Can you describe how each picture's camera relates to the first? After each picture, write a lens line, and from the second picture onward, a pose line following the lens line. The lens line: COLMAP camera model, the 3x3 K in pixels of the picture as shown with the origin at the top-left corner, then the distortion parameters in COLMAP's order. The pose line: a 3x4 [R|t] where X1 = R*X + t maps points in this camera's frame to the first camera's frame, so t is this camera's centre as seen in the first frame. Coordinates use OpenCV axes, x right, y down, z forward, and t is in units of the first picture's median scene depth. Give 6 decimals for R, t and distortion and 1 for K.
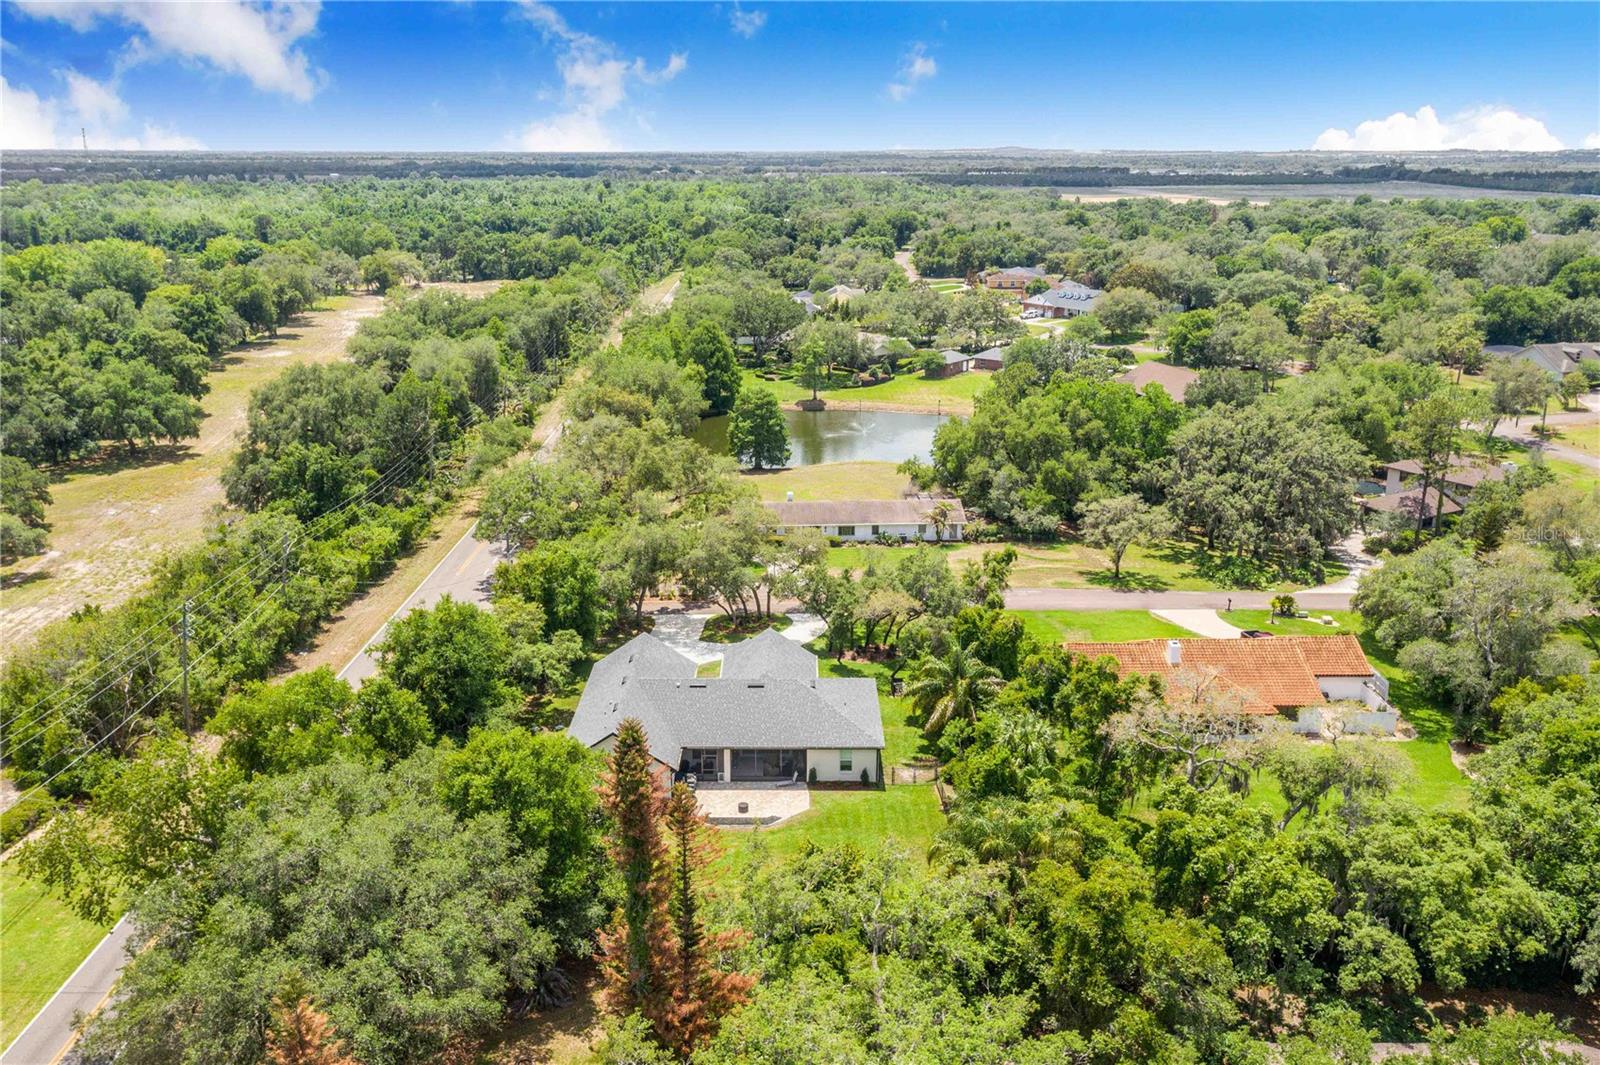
lens RADIAL K [[1348.9, 0, 799.5], [0, 1348.9, 497.6], [0, 0, 1]] dist [0.001958, 0.002738]
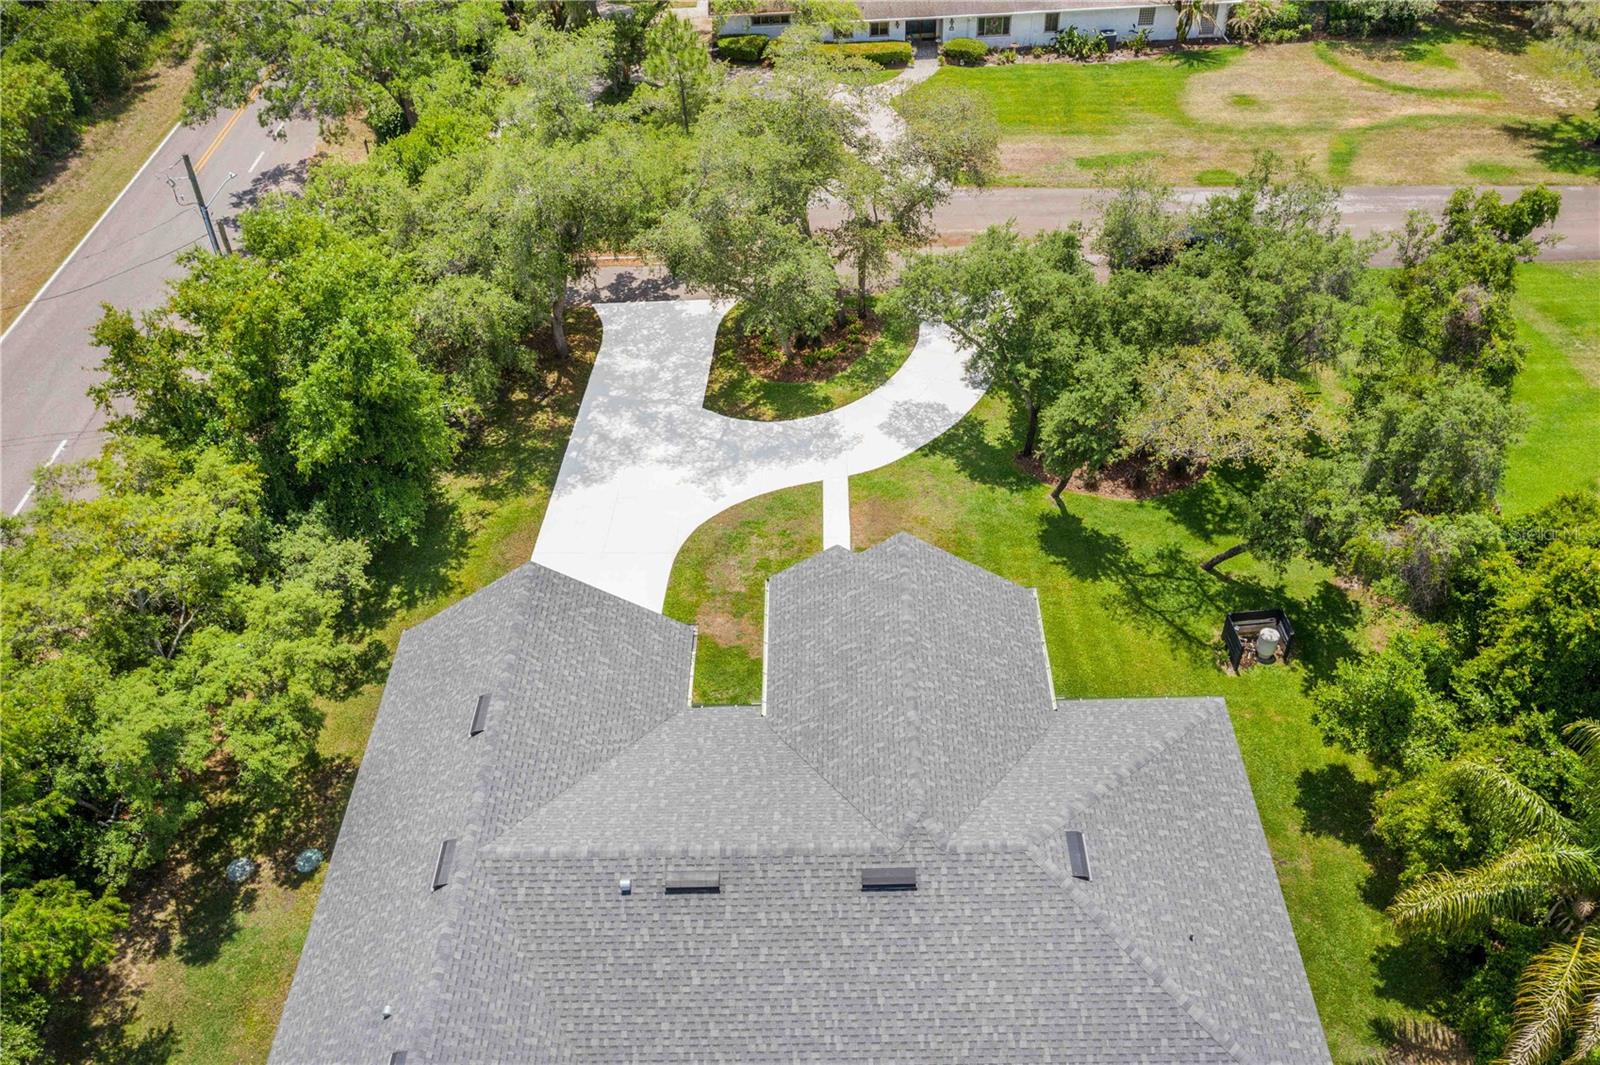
lens RADIAL K [[1348.9, 0, 799.5], [0, 1348.9, 497.6], [0, 0, 1]] dist [0.001958, 0.002738]
pose [[0.999534, -0.018190, -0.024534, -0.027473], [0.027201, 0.895476, 0.444277, -0.042528], [0.013888, -0.444737, 0.895553, 0.481624]]
